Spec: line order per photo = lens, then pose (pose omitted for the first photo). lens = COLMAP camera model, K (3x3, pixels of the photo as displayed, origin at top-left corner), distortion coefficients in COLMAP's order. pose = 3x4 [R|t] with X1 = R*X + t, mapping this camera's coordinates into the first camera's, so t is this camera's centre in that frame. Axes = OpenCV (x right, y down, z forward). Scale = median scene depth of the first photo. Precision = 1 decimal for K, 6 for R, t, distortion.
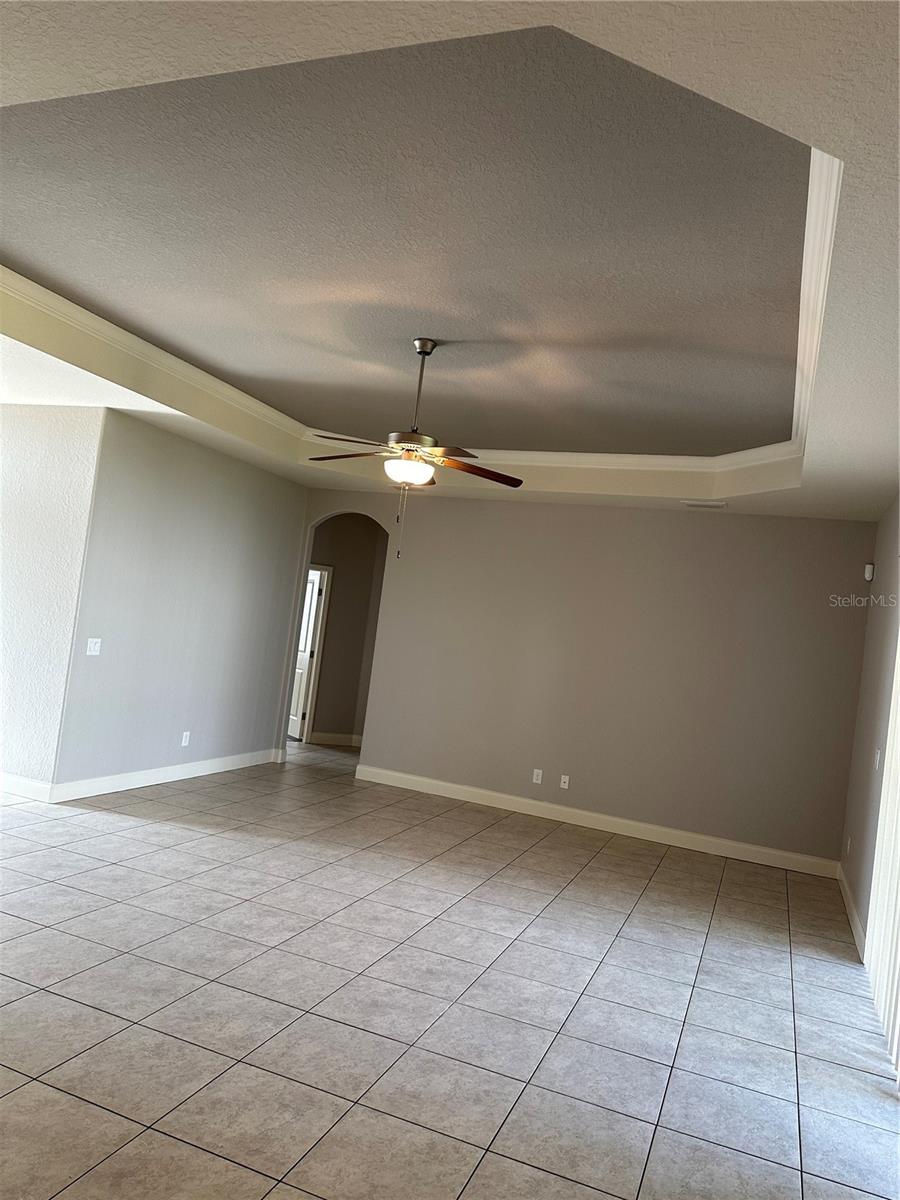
lens RADIAL K [[848.4, 0, 453.1], [0, 848.4, 609.1], [0, 0, 1]] dist [0.066345, -0.084434]
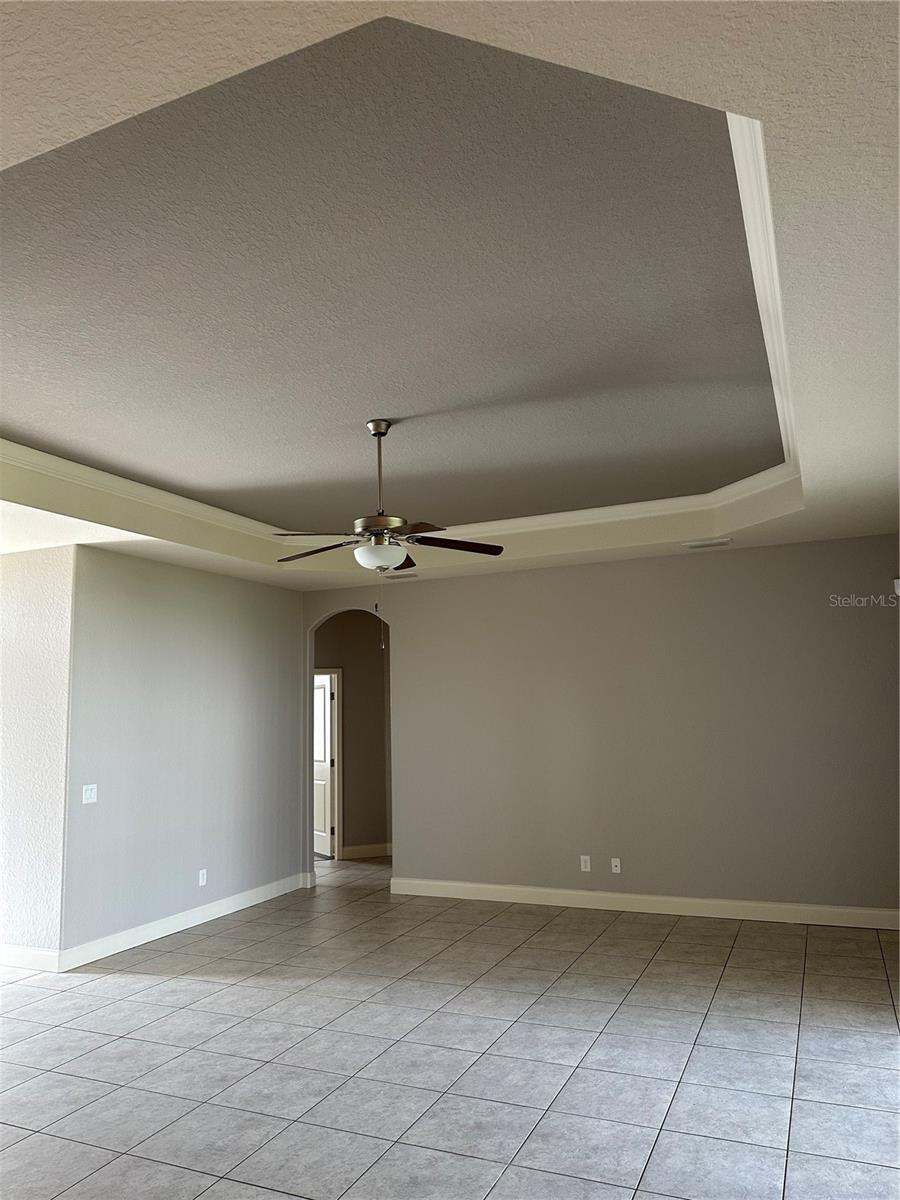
lens RADIAL K [[843.5, 0, 452.8], [0, 843.5, 604.3], [0, 0, 1]] dist [0.020282, -0.005907]
pose [[0.987570, -0.153384, -0.034338, 0.048613], [0.148861, 0.982837, -0.108958, -0.000148], [0.050461, 0.102492, 0.993453, 0.089291]]
